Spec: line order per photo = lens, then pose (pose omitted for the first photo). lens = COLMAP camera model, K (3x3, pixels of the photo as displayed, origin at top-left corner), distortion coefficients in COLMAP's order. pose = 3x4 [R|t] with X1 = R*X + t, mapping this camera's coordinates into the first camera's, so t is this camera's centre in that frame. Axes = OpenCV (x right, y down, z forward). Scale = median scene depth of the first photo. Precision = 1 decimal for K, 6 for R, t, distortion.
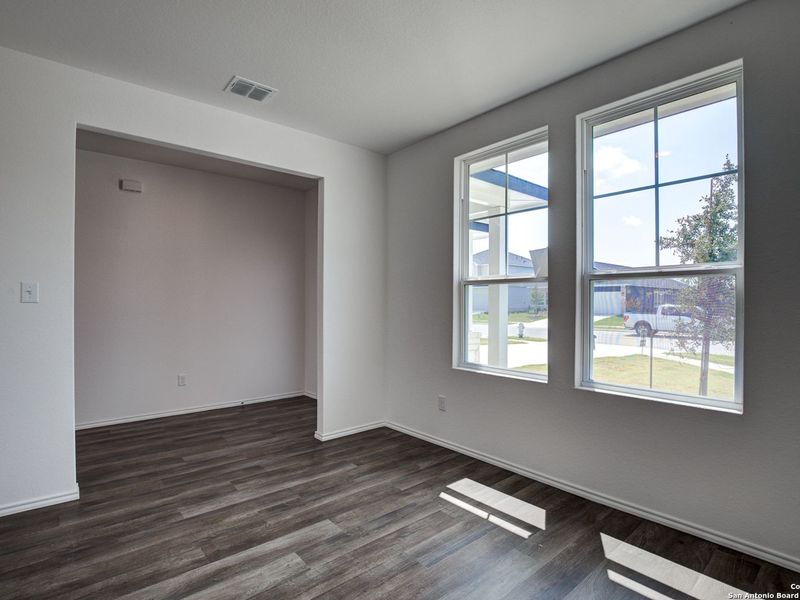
lens RADIAL K [[409.6, 0, 400.9], [0, 409.6, 301.4], [0, 0, 1]] dist [-0.033176, 0.001914]
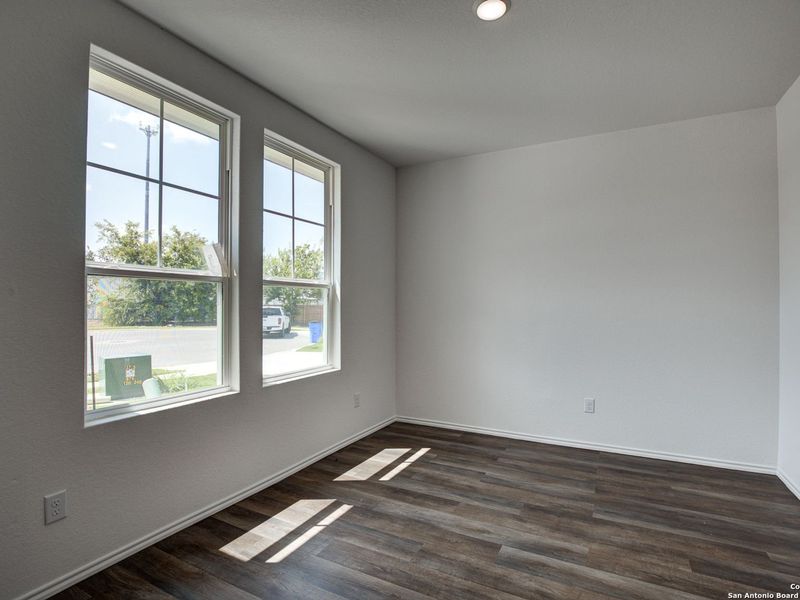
lens RADIAL K [[409.6, 0, 403.5], [0, 409.6, 311.3], [0, 0, 1]] dist [-0.033176, 0.001914]
pose [[-0.366418, -0.011646, 0.930377, -0.759866], [0.001093, 0.999916, 0.012946, 0.002882], [-0.930450, 0.005760, -0.366375, 1.170900]]
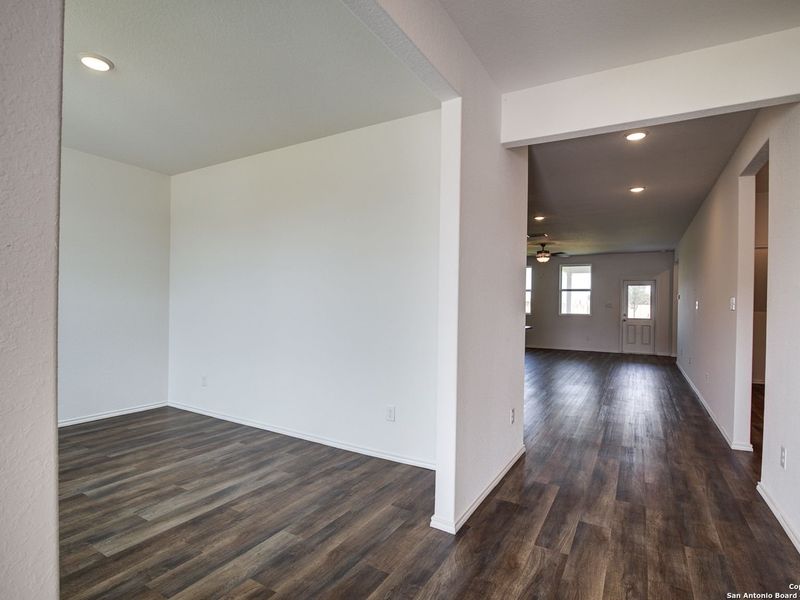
lens RADIAL K [[409.6, 0, 403.7], [0, 409.6, 305.1], [0, 0, 1]] dist [-0.033176, 0.001914]
pose [[-0.940642, -0.016098, -0.339019, -0.467394], [-0.016919, 0.999857, -0.000534, 0.000151], [0.338979, 0.005233, -0.940779, 1.968168]]
